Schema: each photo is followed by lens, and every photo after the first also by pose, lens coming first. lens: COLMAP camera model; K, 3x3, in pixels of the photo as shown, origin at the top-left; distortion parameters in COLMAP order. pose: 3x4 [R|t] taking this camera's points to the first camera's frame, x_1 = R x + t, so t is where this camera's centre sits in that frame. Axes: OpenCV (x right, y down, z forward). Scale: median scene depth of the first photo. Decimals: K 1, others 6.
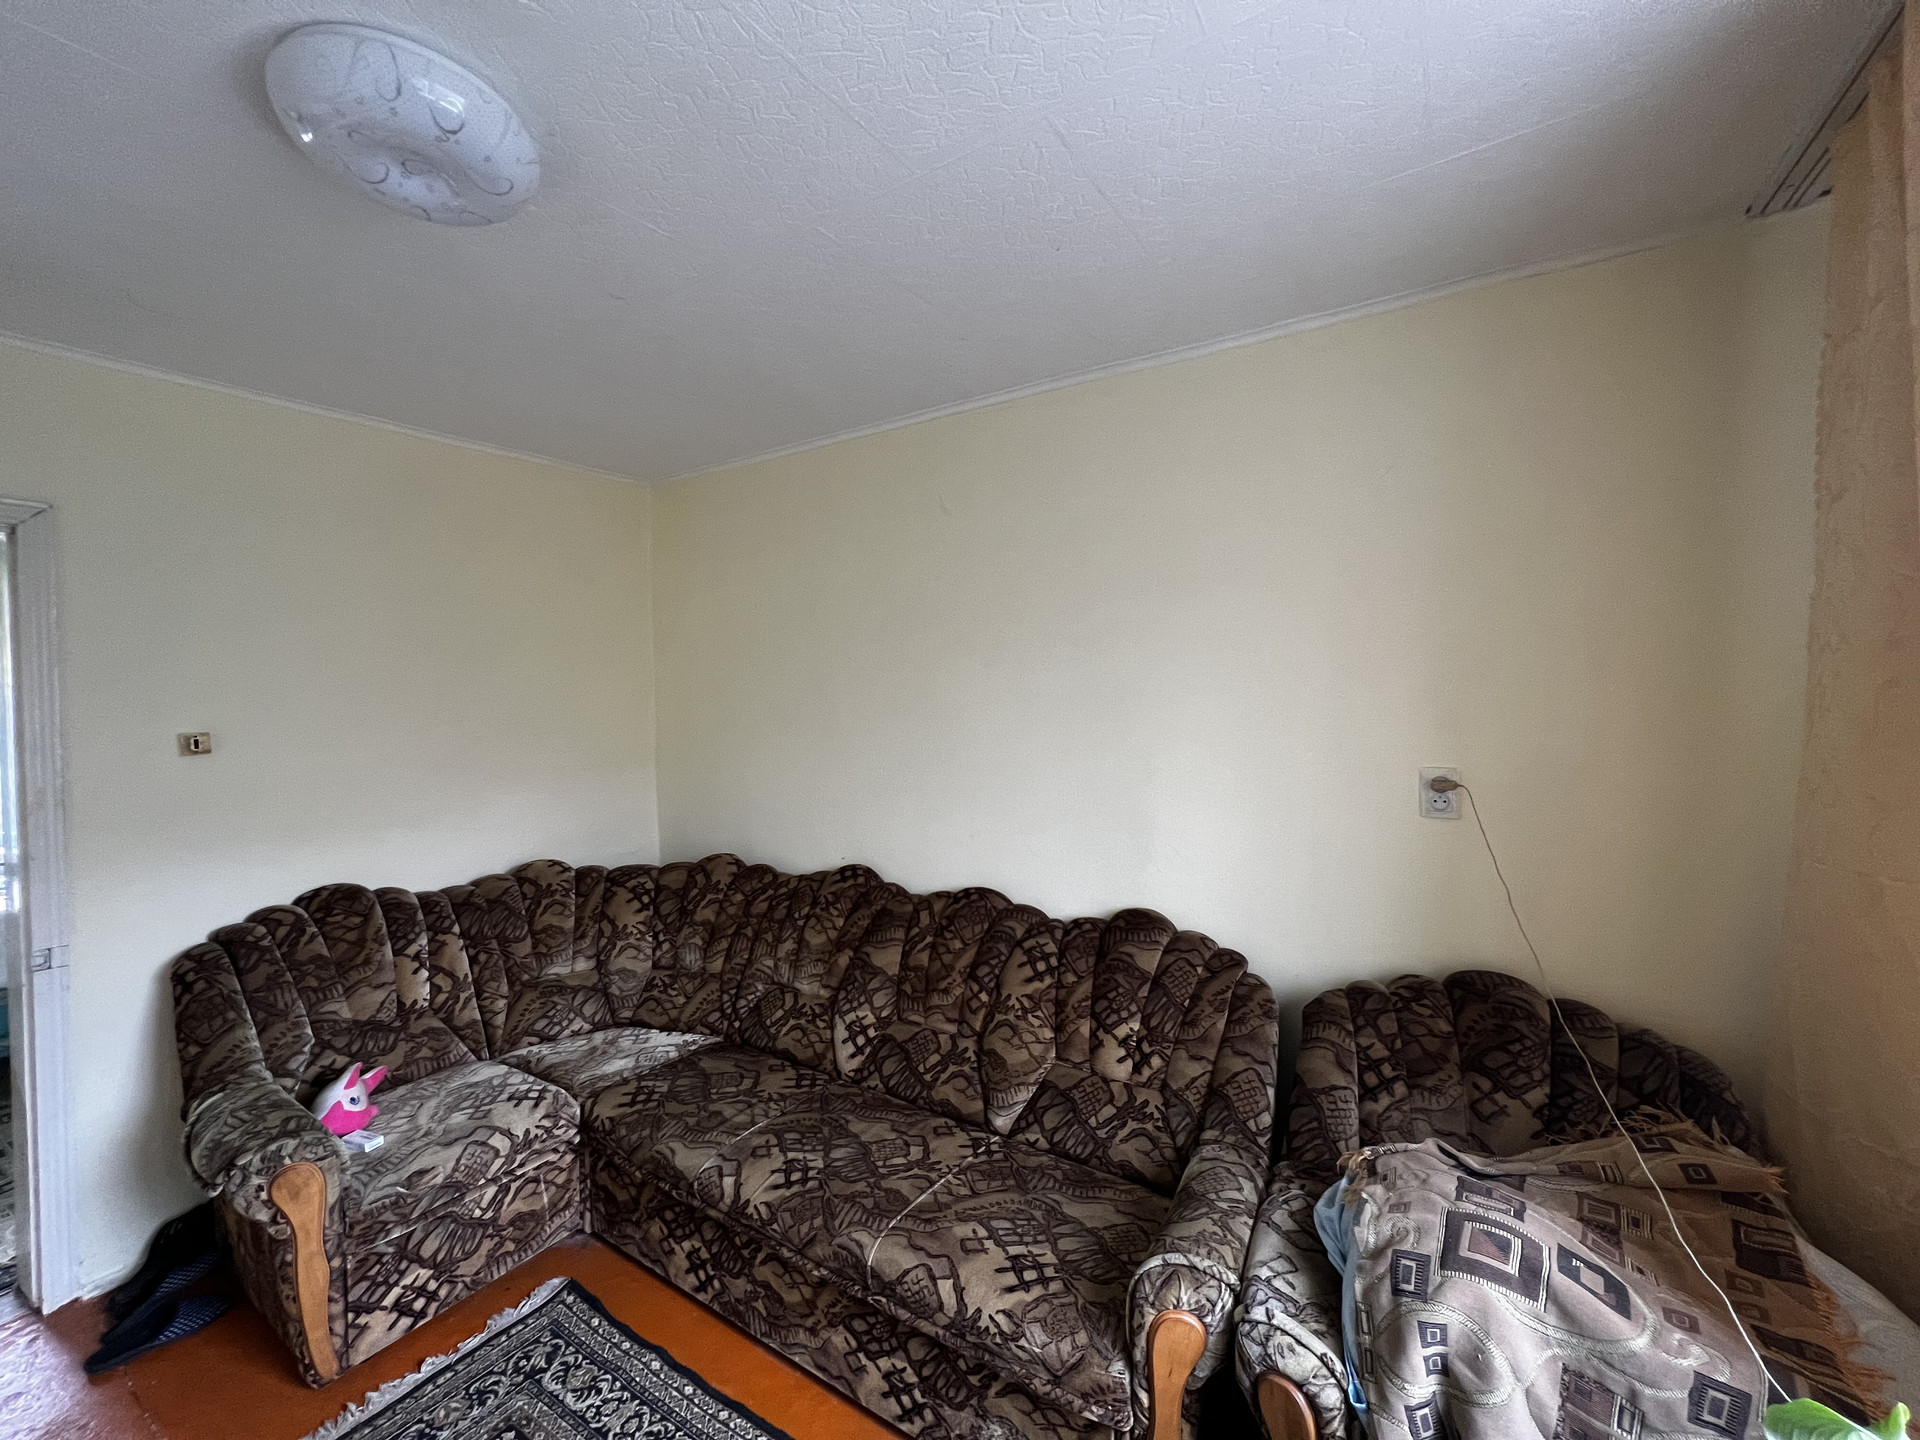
lens RADIAL K [[765.3, 0, 954.0], [0, 765.3, 722.2], [0, 0, 1]] dist [0.000357, -0.000036]
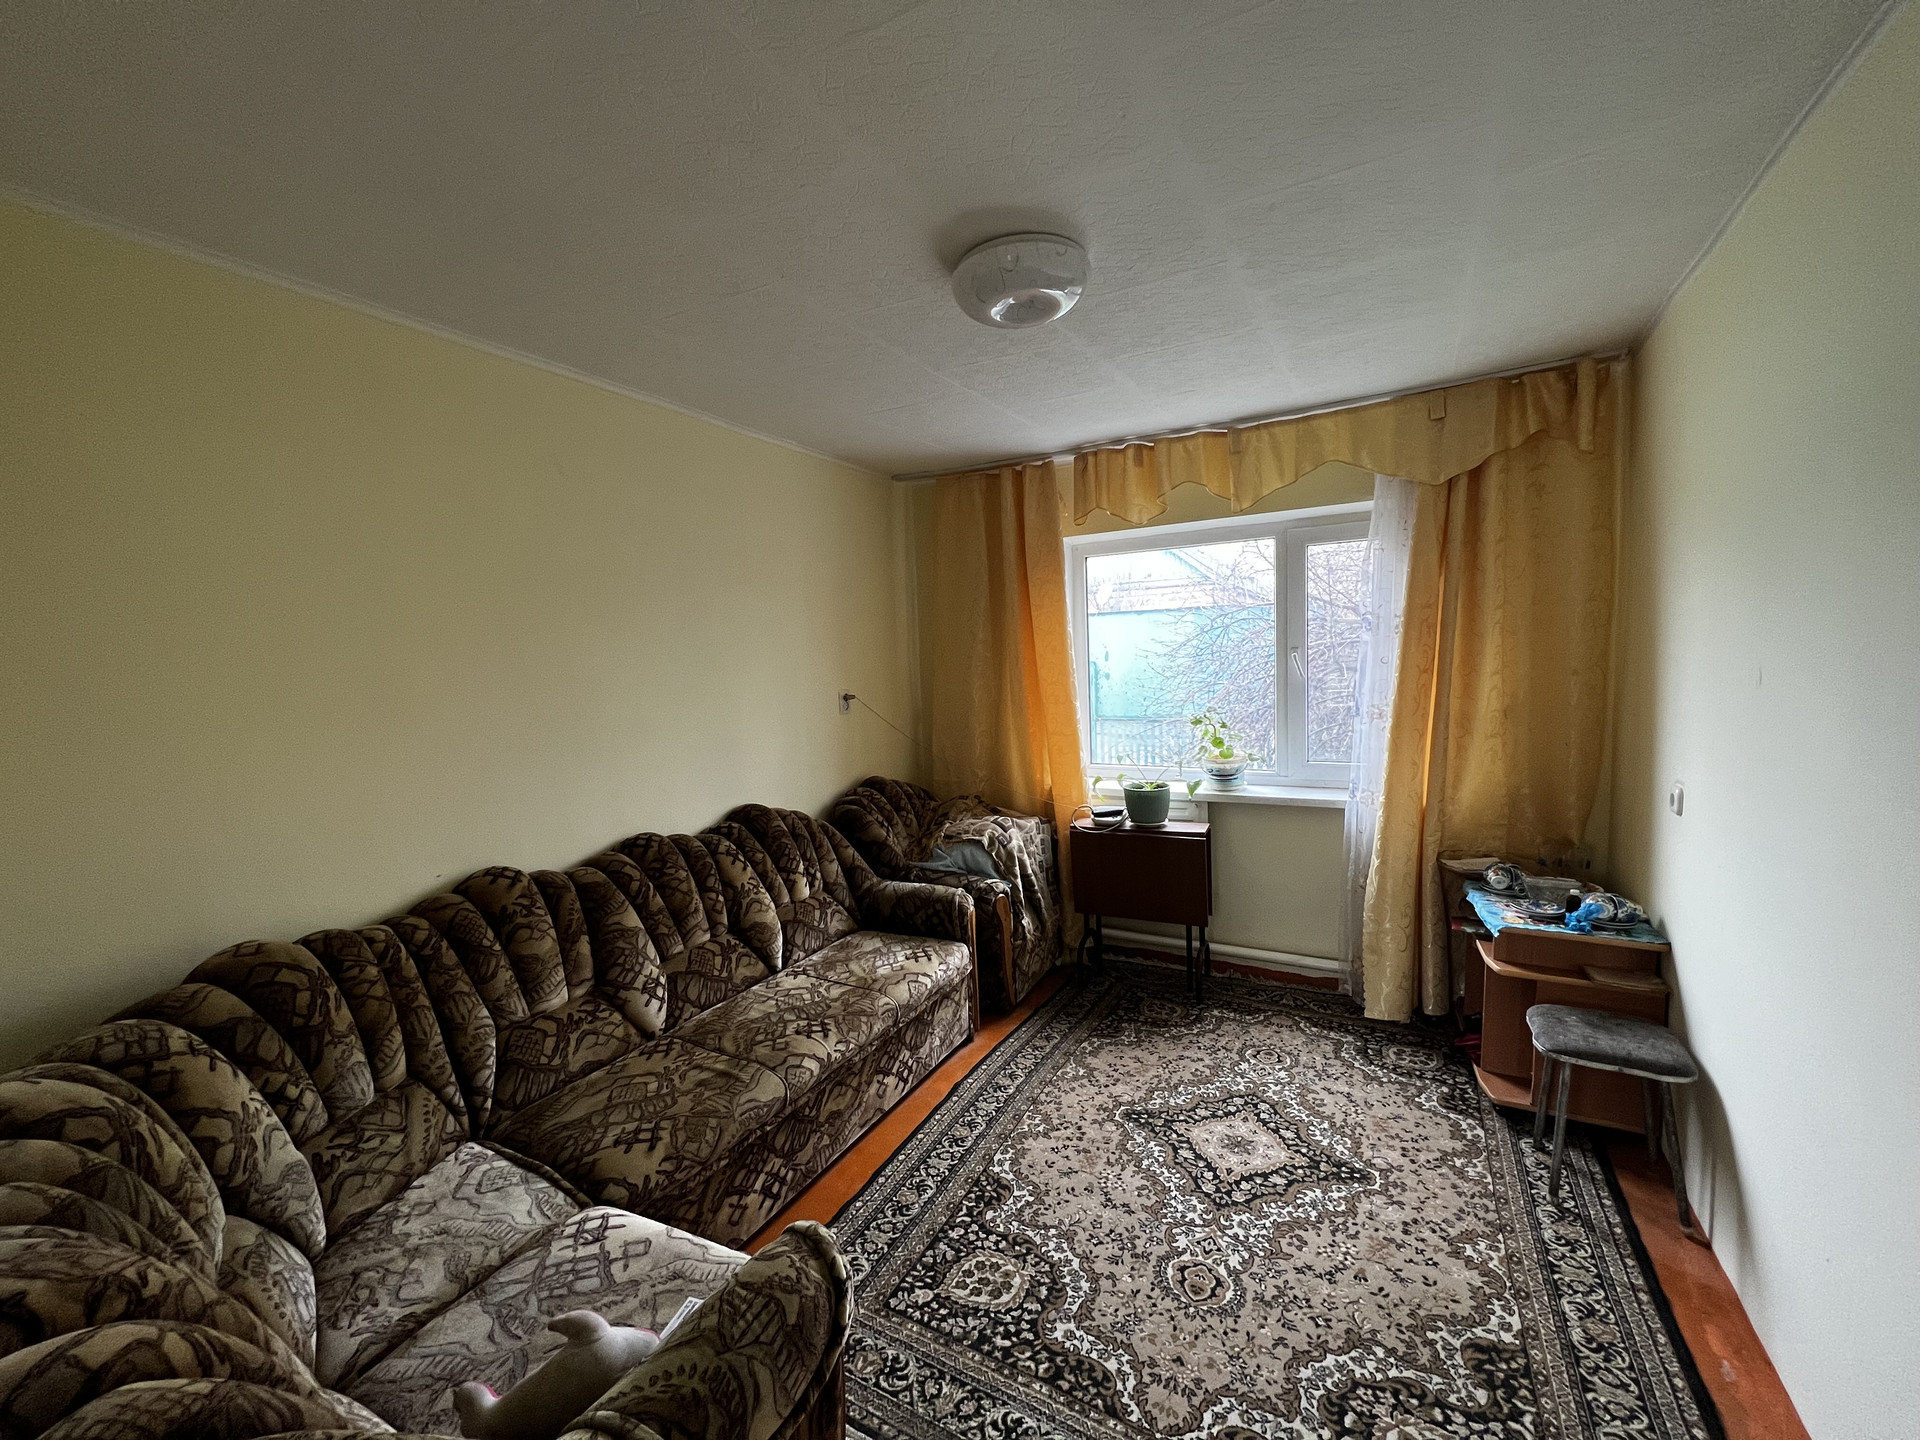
lens RADIAL K [[765.3, 0, 954.0], [0, 765.3, 722.2], [0, 0, 1]] dist [0.000357, -0.000036]
pose [[-0.050346, -0.076463, 0.995800, -1.363730], [0.077428, 0.993765, 0.080222, 0.003602], [-0.995726, 0.081142, -0.044112, 0.743608]]
